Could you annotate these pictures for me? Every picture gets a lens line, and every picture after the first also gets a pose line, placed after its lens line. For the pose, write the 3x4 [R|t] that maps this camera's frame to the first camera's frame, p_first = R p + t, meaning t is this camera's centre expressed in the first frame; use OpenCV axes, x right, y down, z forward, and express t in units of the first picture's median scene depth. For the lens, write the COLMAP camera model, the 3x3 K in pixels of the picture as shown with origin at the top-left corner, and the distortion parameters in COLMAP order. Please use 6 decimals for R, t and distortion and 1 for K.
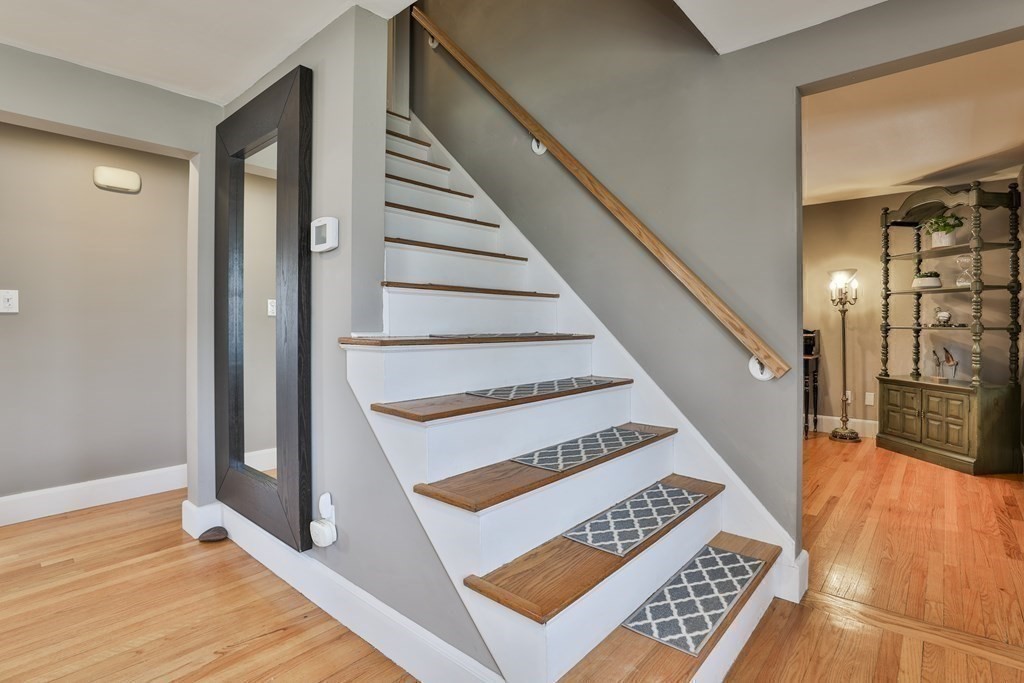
lens RADIAL K [[494.3, 0, 538.0], [0, 494.3, 324.9], [0, 0, 1]] dist [-0.034024, 0.000197]
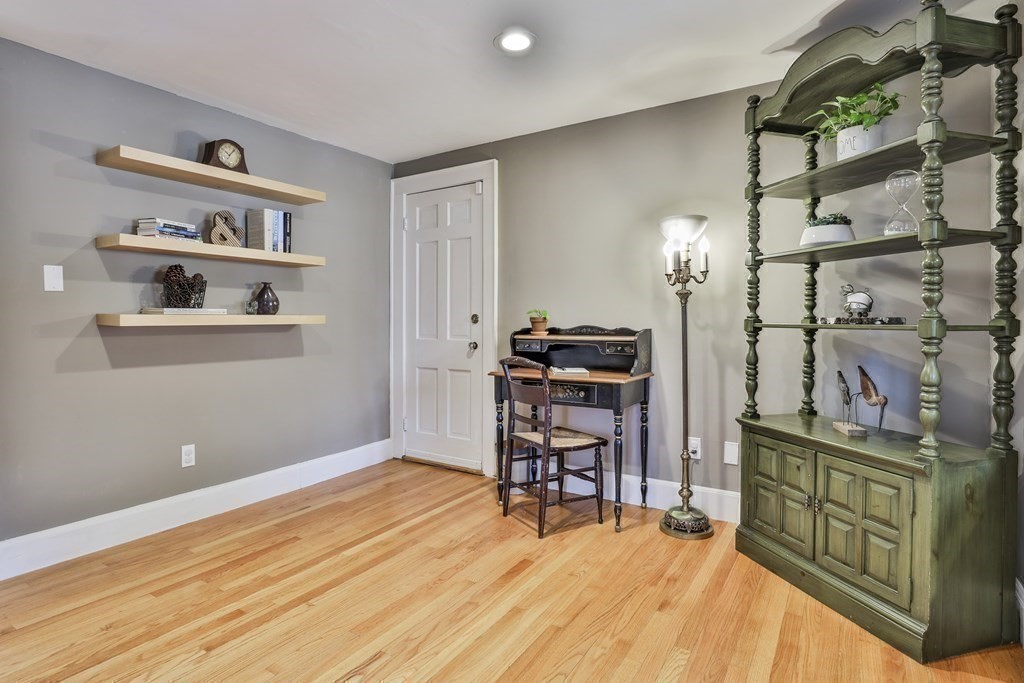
lens RADIAL K [[531.0, 0, 510.5], [0, 531.0, 325.7], [0, 0, 1]] dist [-0.027670, 0.000528]
pose [[0.991733, -0.000639, 0.128315, 0.418364], [-0.000419, 0.999966, 0.008221, 0.001854], [-0.128316, -0.008207, 0.991699, 0.512623]]
